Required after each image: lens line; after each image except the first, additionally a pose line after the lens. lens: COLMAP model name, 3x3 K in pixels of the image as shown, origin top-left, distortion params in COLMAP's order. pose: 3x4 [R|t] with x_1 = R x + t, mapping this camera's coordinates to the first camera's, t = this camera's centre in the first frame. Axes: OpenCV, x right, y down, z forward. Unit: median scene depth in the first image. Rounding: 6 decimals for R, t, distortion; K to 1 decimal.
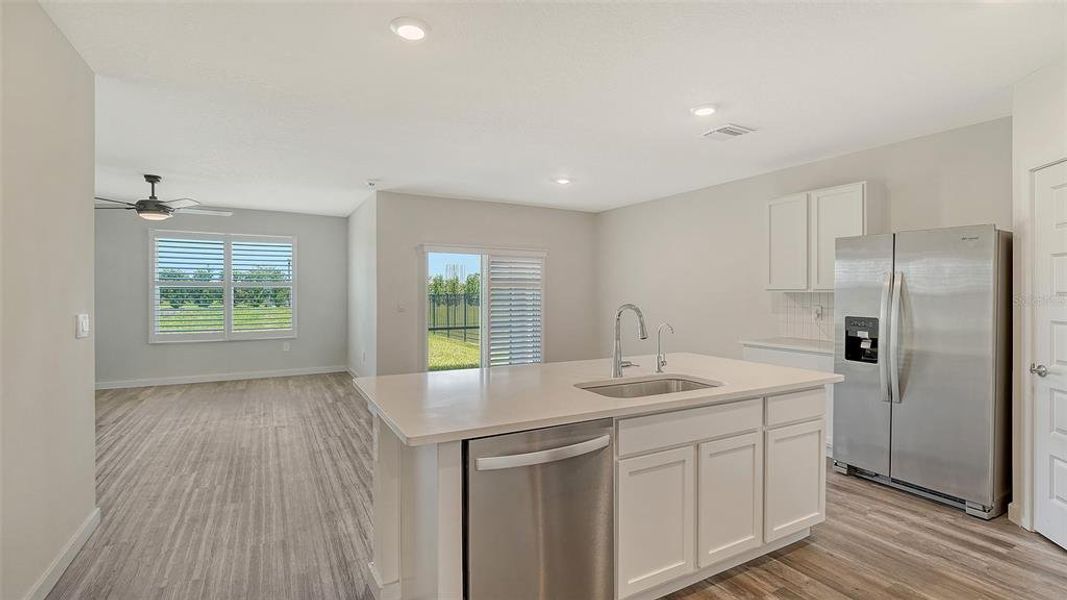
lens RADIAL K [[477.7, 0, 528.1], [0, 477.7, 298.8], [0, 0, 1]] dist [-0.001694, -0.001046]
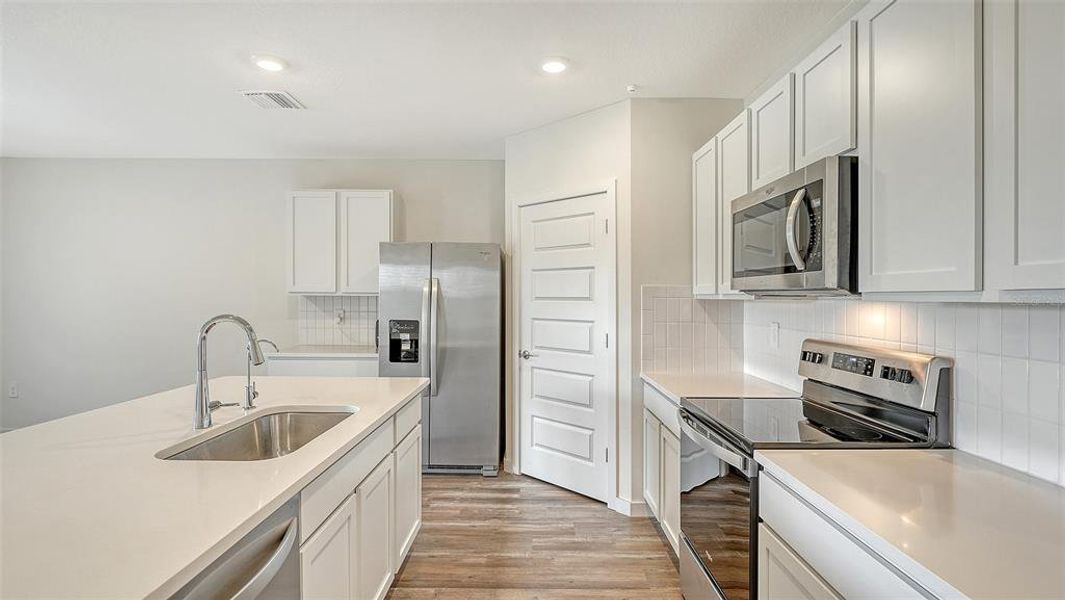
lens RADIAL K [[514.9, 0, 528.2], [0, 514.9, 301.4], [0, 0, 1]] dist [-0.010661, -0.001224]
pose [[0.485270, -0.006320, 0.874341, -0.178082], [0.005430, 0.999976, 0.004214, -0.006321], [-0.874347, 0.002703, 0.485293, 0.243770]]
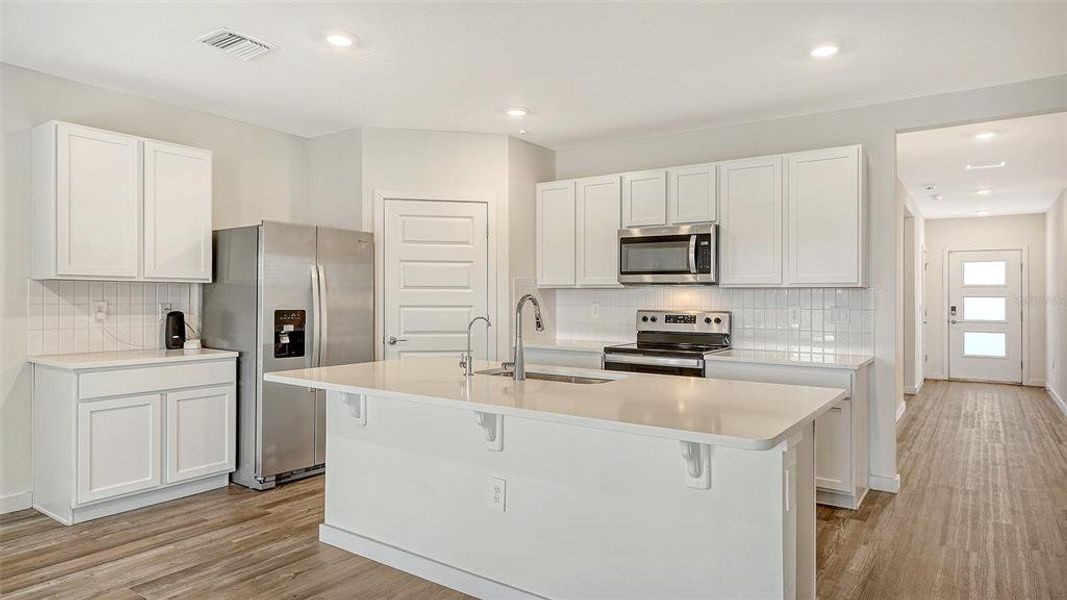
lens RADIAL K [[619.4, 0, 530.0], [0, 619.4, 298.8], [0, 0, 1]] dist [-0.000759, 0.000946]
pose [[-0.442207, -0.008742, 0.896870, -0.682676], [0.003324, 0.999930, 0.011386, 0.004929], [-0.896907, 0.008016, -0.442147, 1.268882]]
